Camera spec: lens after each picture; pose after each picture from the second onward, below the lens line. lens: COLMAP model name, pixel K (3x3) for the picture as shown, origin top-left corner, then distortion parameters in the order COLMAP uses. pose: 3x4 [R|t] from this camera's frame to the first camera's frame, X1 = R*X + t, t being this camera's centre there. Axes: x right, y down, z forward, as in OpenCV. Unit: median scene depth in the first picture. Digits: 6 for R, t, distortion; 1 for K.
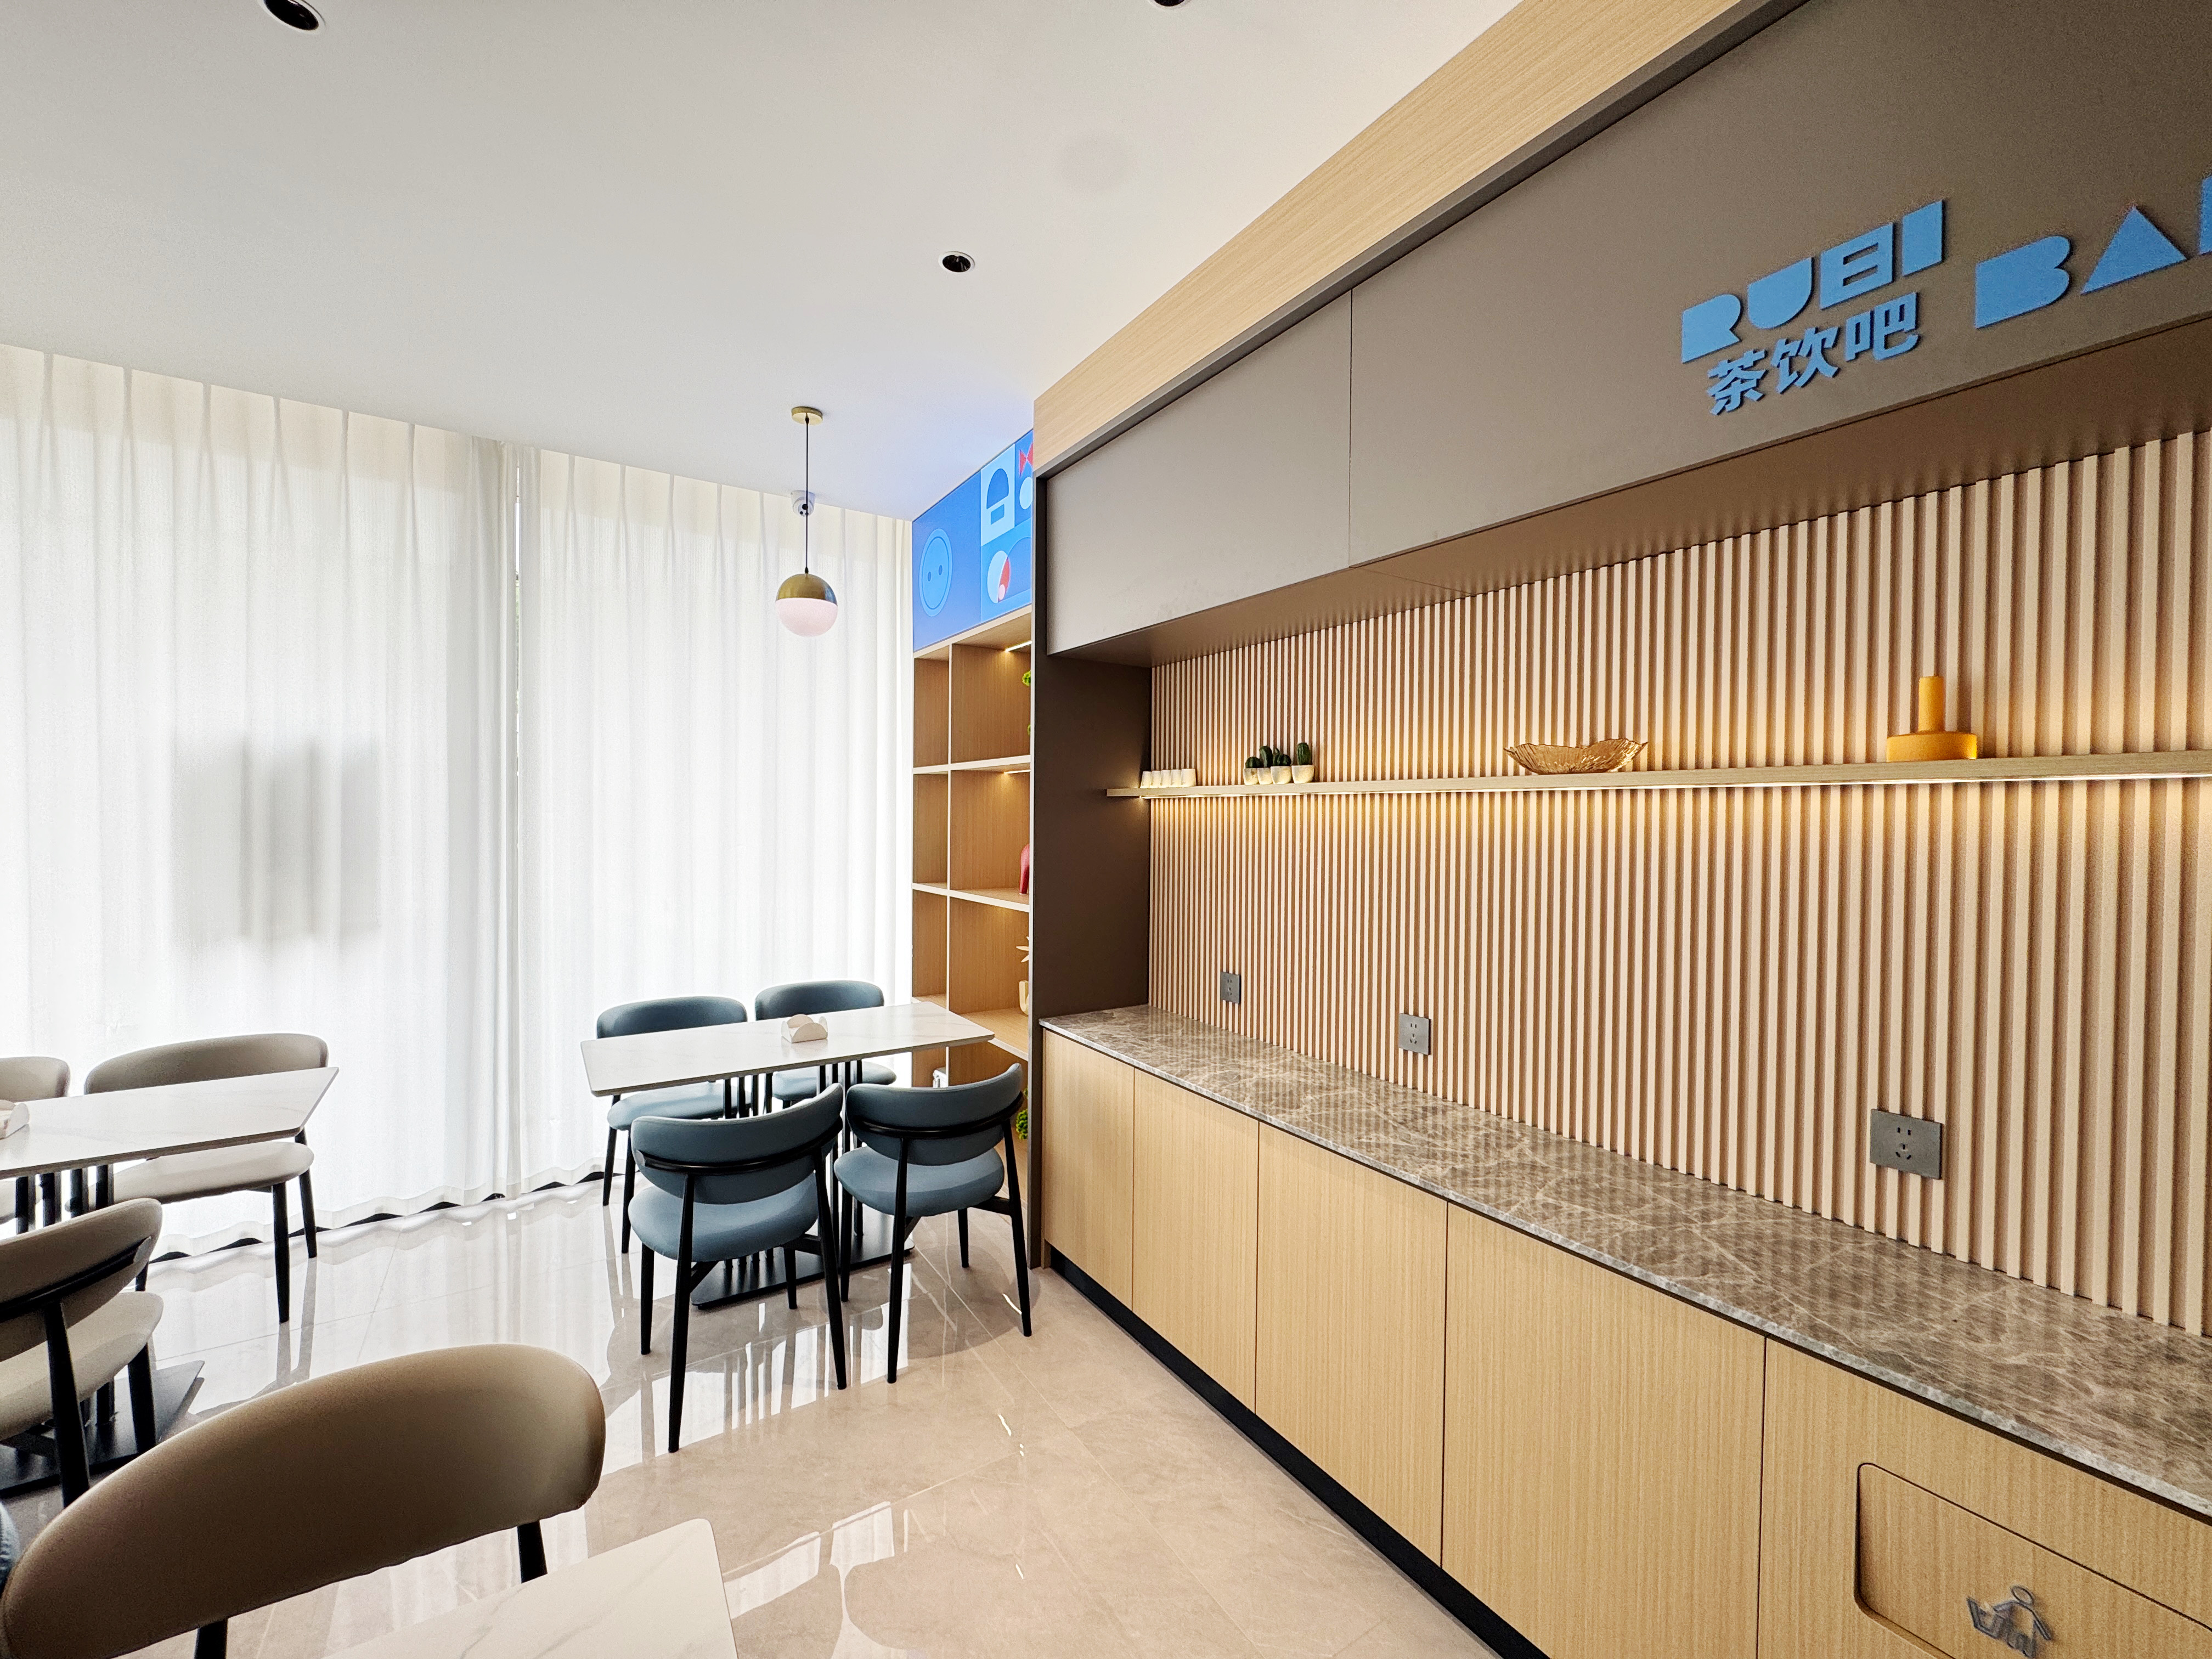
lens RADIAL K [[879.7, 0, 1109.6], [0, 879.7, 832.2], [0, 0, 1]] dist [-0.001744, -0.000572]
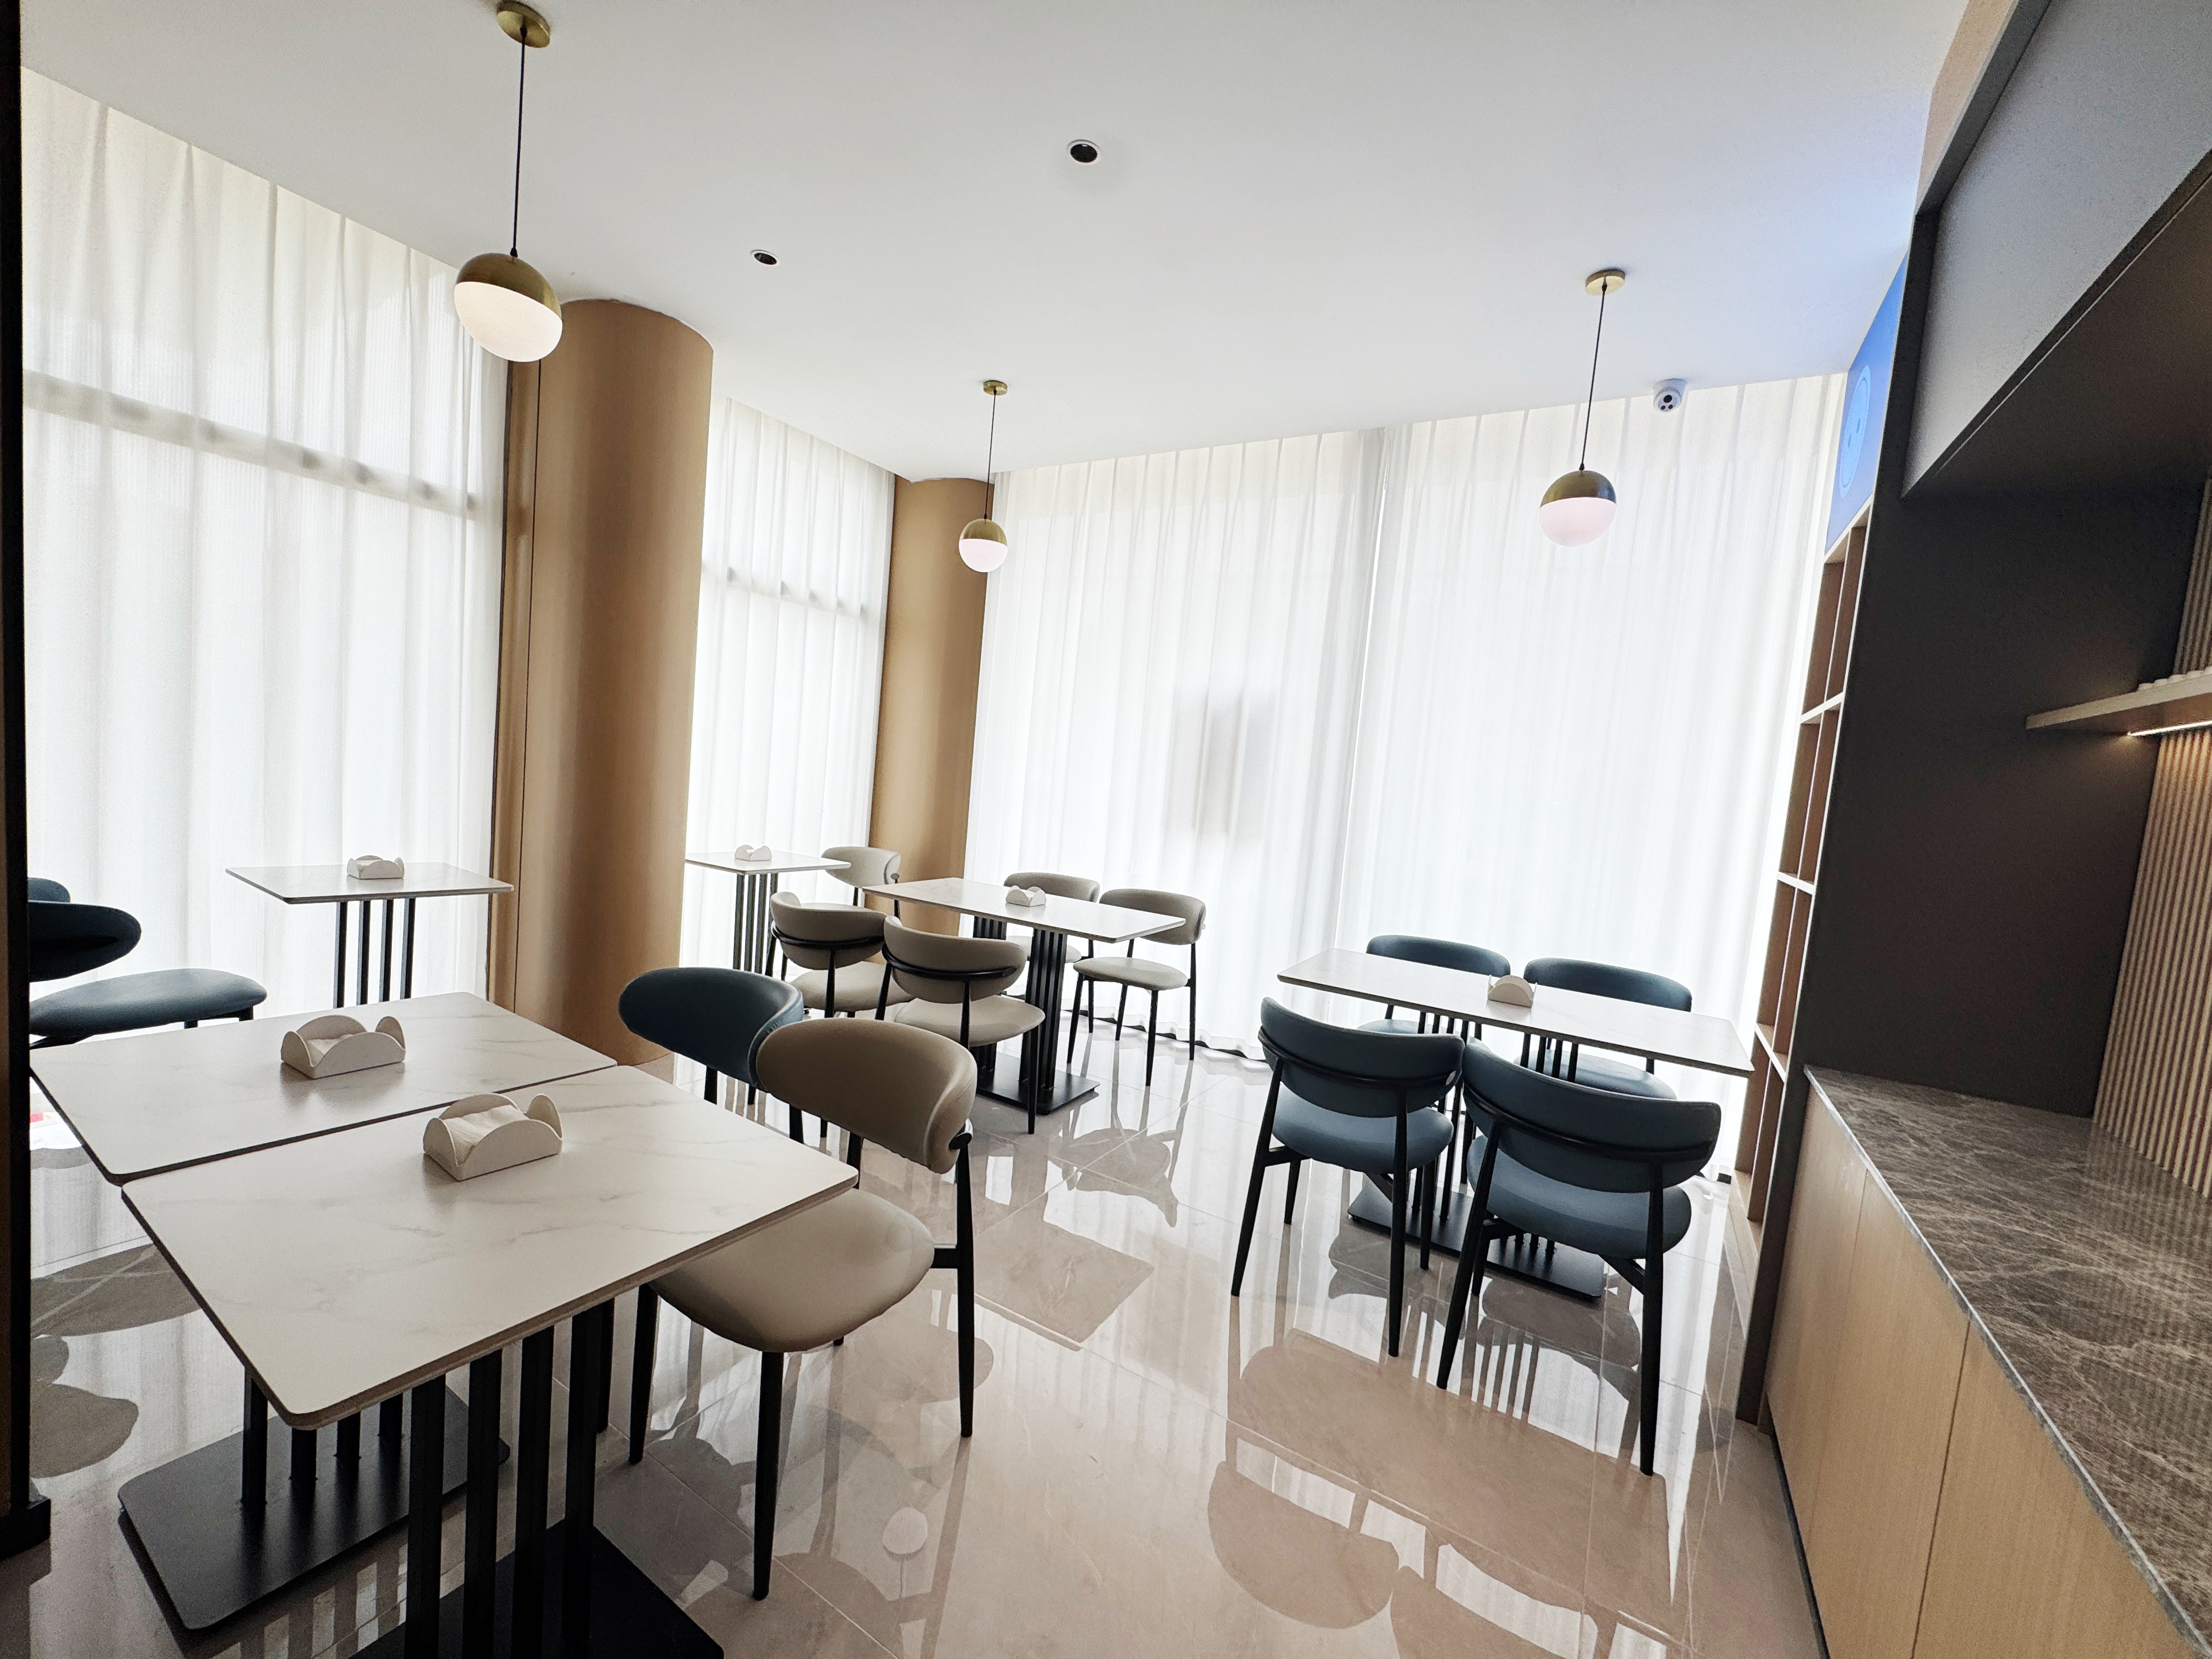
lens RADIAL K [[879.7, 0, 1109.6], [0, 879.7, 832.2], [0, 0, 1]] dist [-0.001744, -0.000572]
pose [[0.442781, 0.096256, -0.891448, 0.254718], [-0.099174, 0.993378, 0.058003, 0.053360], [0.891128, 0.062726, 0.449395, 0.227981]]
